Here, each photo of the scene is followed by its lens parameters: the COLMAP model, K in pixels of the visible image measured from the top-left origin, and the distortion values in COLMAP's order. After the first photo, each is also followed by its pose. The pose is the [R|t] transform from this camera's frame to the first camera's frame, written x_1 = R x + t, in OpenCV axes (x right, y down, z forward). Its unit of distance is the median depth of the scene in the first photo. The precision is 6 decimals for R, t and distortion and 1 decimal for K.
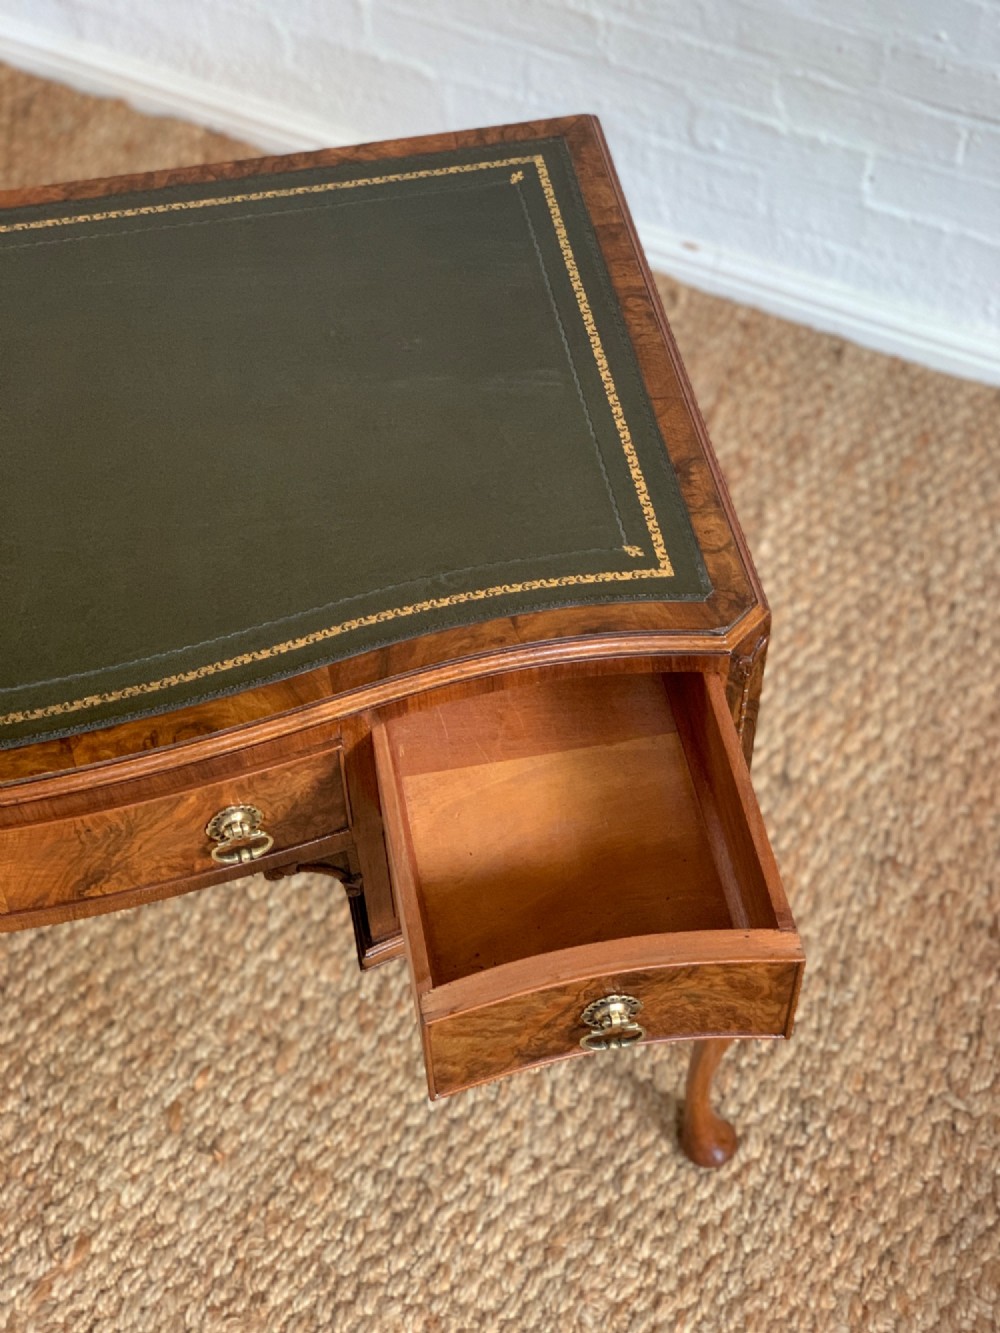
lens RADIAL K [[2024.5, 0, 504.6], [0, 2024.5, 648.8], [0, 0, 1]] dist [0.037140, 0.000000]
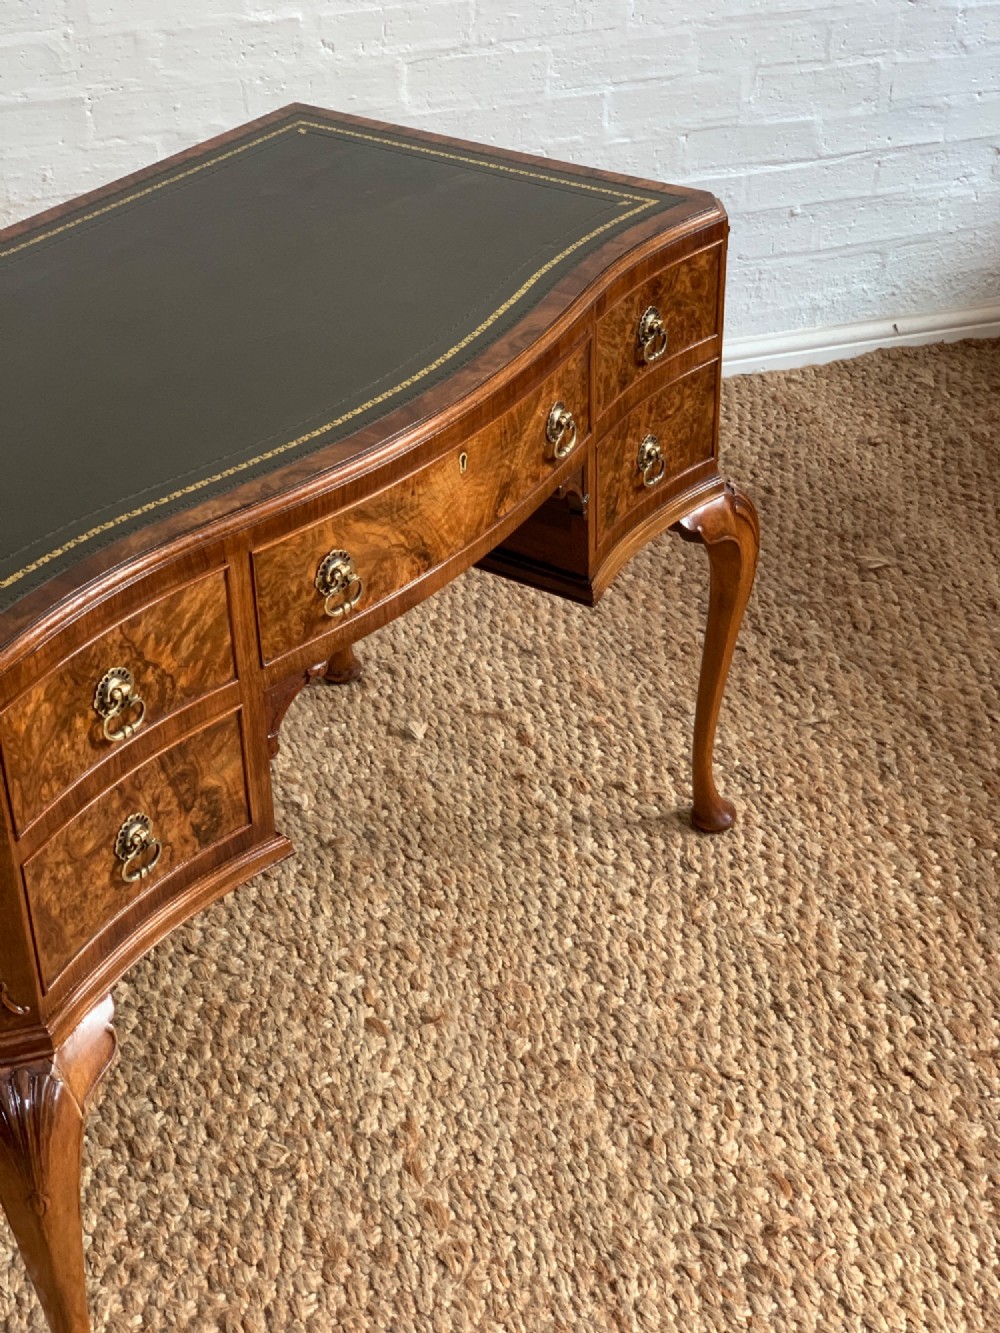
lens RADIAL K [[2024.5, 0, 527.0], [0, 2024.5, 645.1], [0, 0, 1]] dist [0.037140, 0.000000]
pose [[0.698951, -0.385560, 0.602338, -0.702829], [0.563729, 0.815300, -0.132270, 0.259401], [-0.440088, 0.432006, 0.787206, 0.016533]]
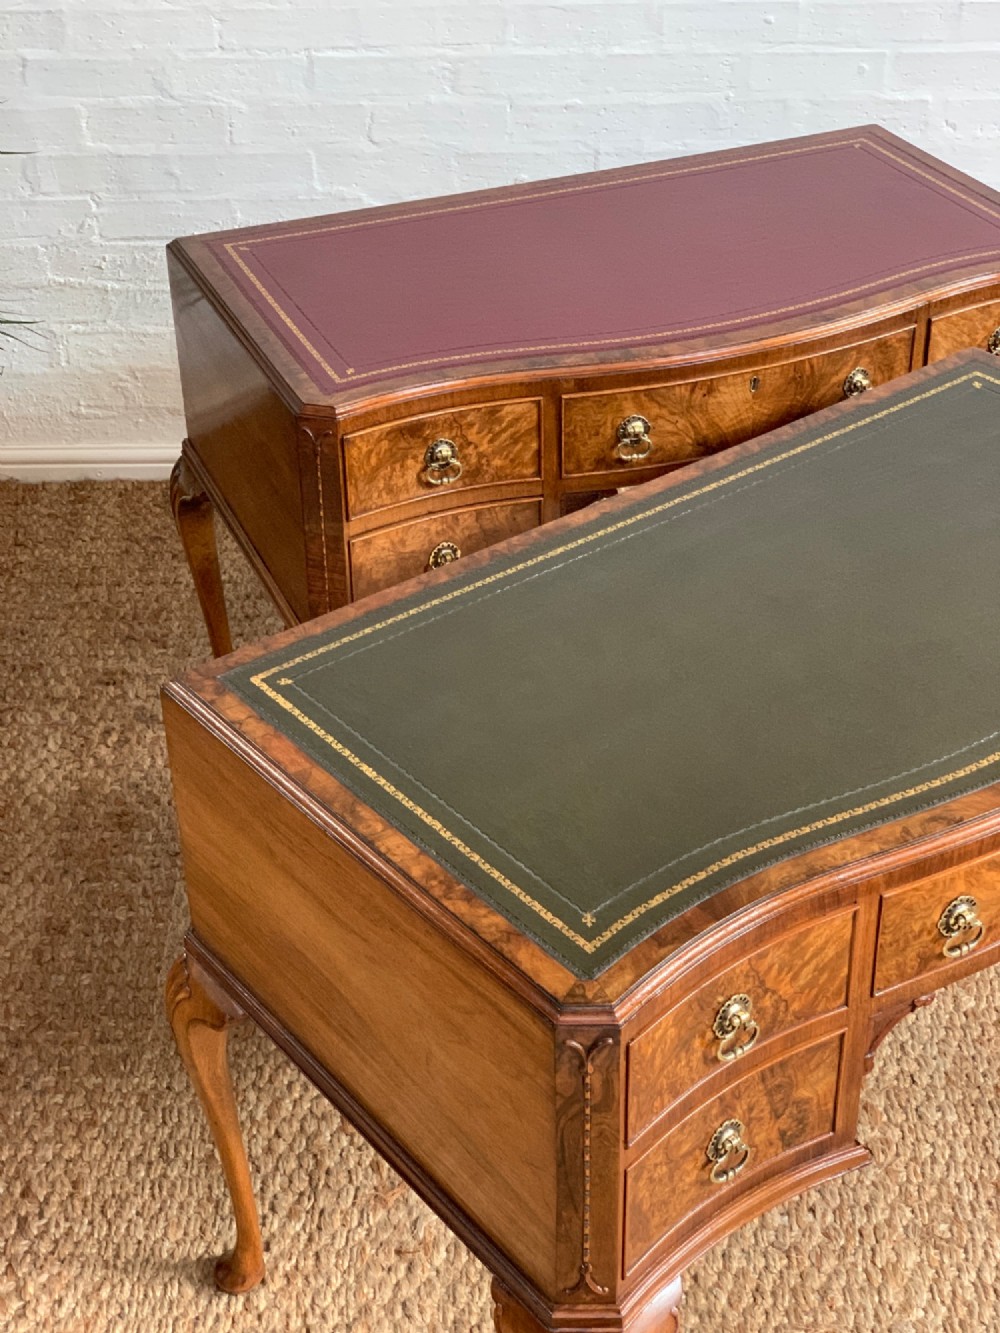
lens RADIAL K [[2024.5, 0, 501.0], [0, 2024.5, 651.1], [0, 0, 1]] dist [0.037140, 0.000000]
pose [[0.888510, -0.253912, 0.382204, -0.834916], [0.366165, 0.894332, -0.257087, 0.315074], [-0.276540, 0.368373, 0.887596, -0.182129]]
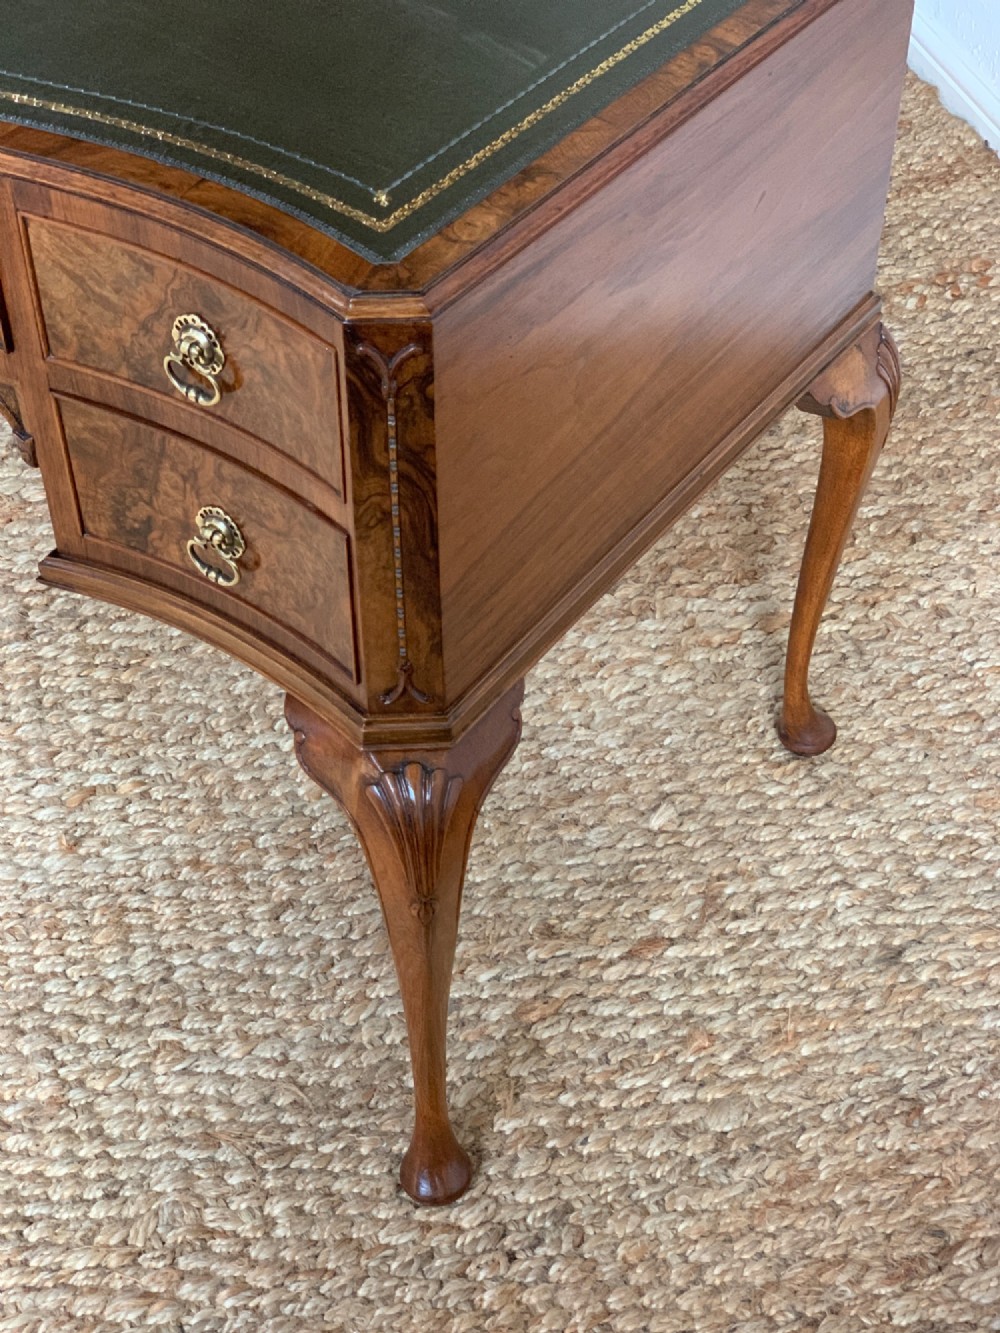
lens RADIAL K [[2024.5, 0, 497.2], [0, 2024.5, 643.4], [0, 0, 1]] dist [0.037140, 0.000000]
pose [[0.691980, 0.507703, -0.513227, 0.424868], [-0.572643, 0.818923, 0.038019, 0.027995], [0.439595, 0.267588, 0.857411, 0.272626]]
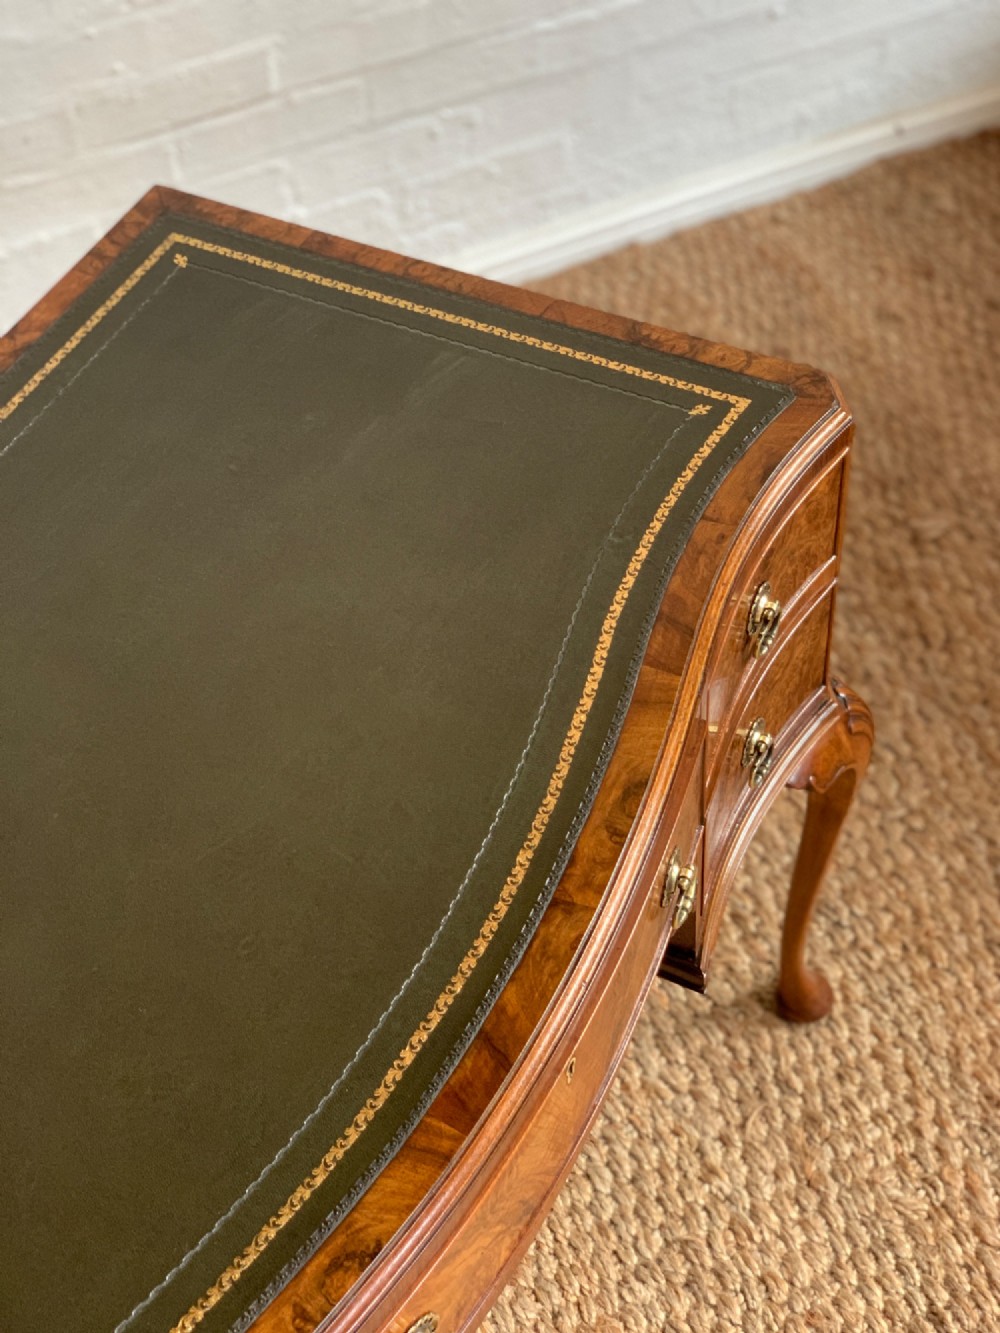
lens RADIAL K [[2024.5, 0, 517.8], [0, 2024.5, 645.0], [0, 0, 1]] dist [0.037140, 0.000000]
pose [[0.606429, -0.603624, 0.517573, -0.397846], [0.648429, 0.752159, 0.117463, -0.095668], [-0.460201, 0.264377, 0.847538, 0.179820]]
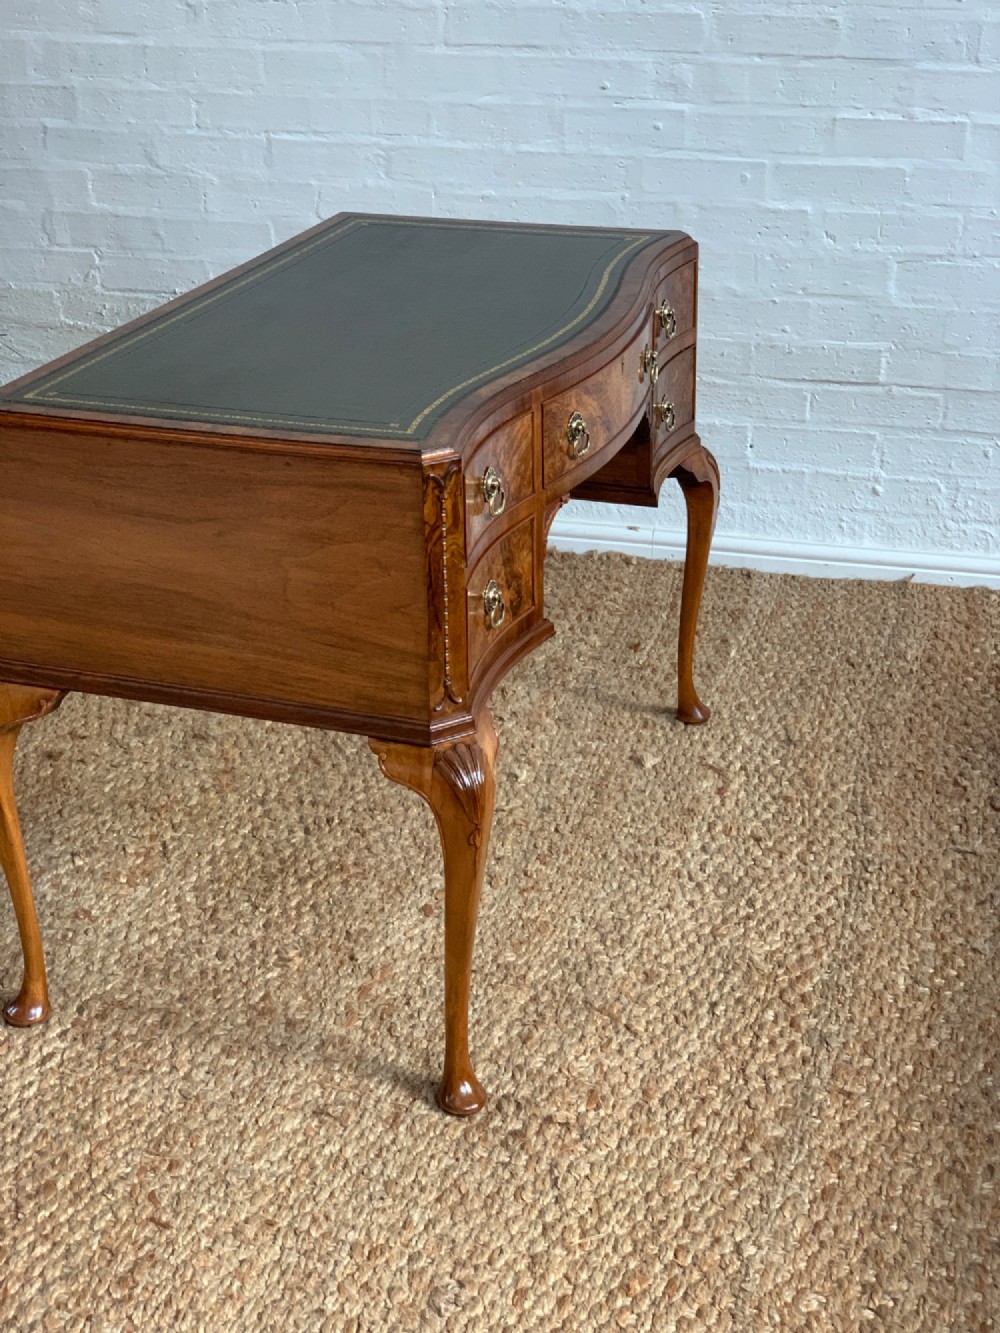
lens RADIAL K [[2024.5, 0, 492.8], [0, 2024.5, 646.0], [0, 0, 1]] dist [0.037140, 0.000000]
pose [[0.985521, -0.074375, 0.152371, -0.323990], [0.137945, 0.874243, -0.465478, 0.739628], [-0.098590, 0.479757, 0.871845, -0.302018]]
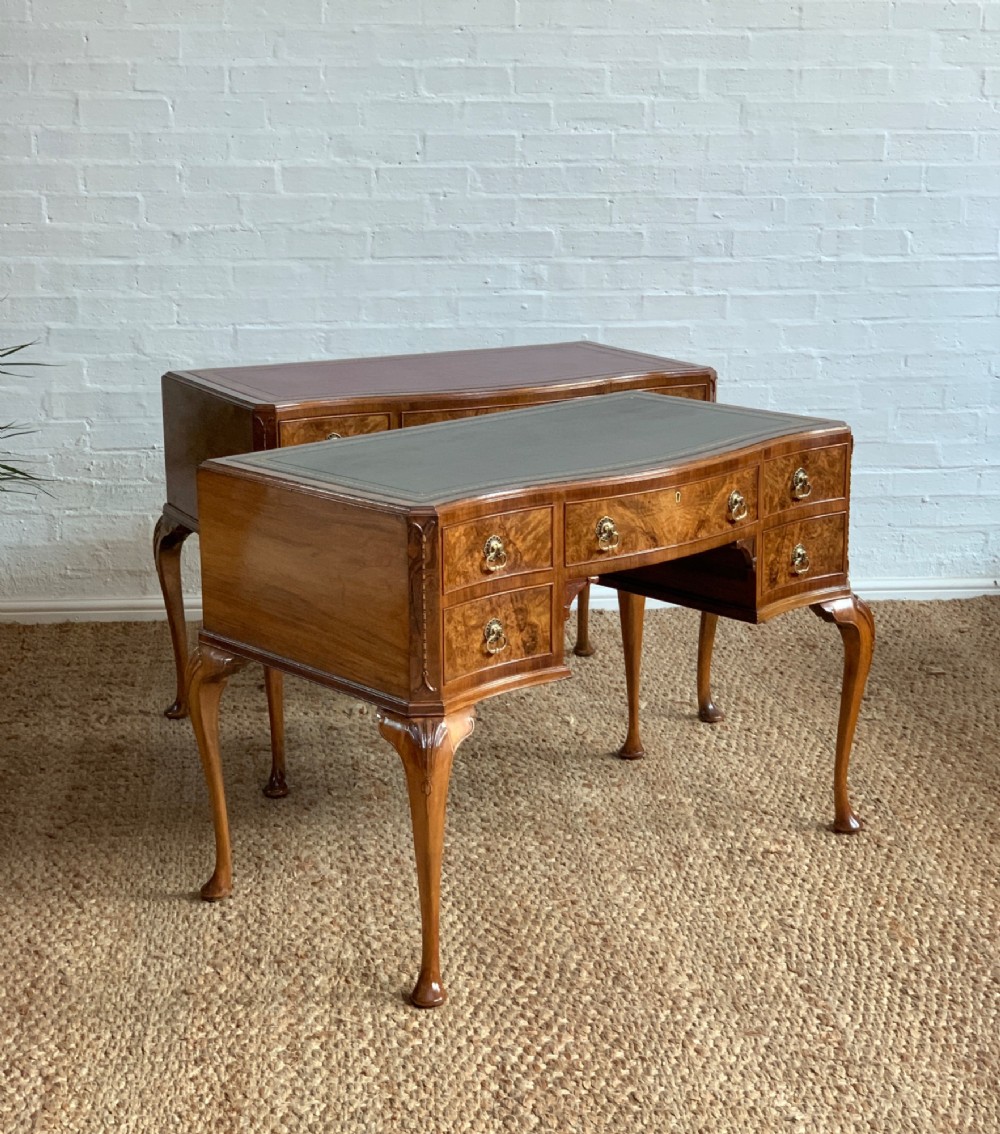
lens RADIAL K [[2029.1, 0, 503.3], [0, 2029.1, 586.1], [0, 0, 1]] dist [0.059963, 0.000000]
pose [[0.845427, -0.124545, 0.519367, -1.330947], [0.418087, 0.759443, -0.498448, 1.108331], [-0.332350, 0.638541, 0.694124, -0.566947]]
